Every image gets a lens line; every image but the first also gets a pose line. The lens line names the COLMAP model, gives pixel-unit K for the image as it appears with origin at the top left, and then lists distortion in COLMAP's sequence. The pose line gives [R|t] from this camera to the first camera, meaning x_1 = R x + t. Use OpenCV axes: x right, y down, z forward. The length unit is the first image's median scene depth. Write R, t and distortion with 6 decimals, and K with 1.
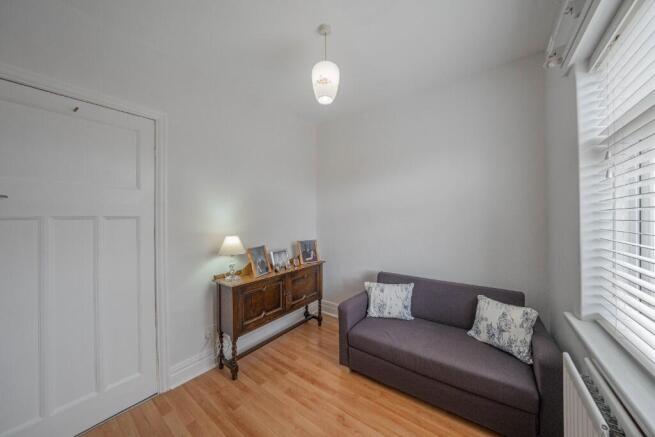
lens RADIAL K [[224.2, 0, 327.2], [0, 224.2, 215.9], [0, 0, 1]] dist [-0.026883, 0.004515]
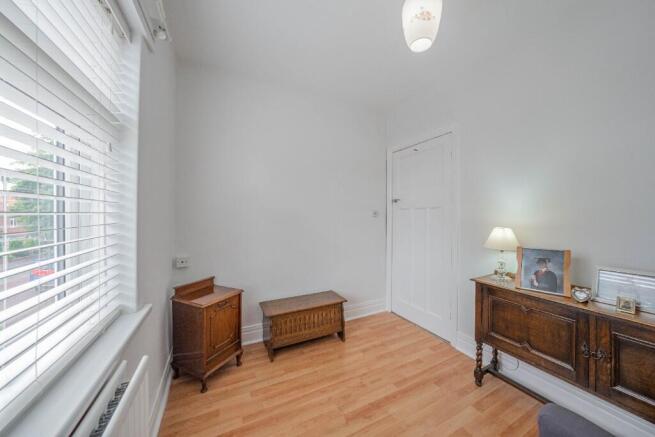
lens RADIAL K [[224.2, 0, 327.2], [0, 224.2, 215.9], [0, 0, 1]] dist [-0.026883, 0.004515]
pose [[-0.454477, 0.009881, -0.890704, 0.629819], [0.008116, 0.999943, 0.006952, 0.037300], [0.890721, -0.004069, -0.454532, 0.832445]]
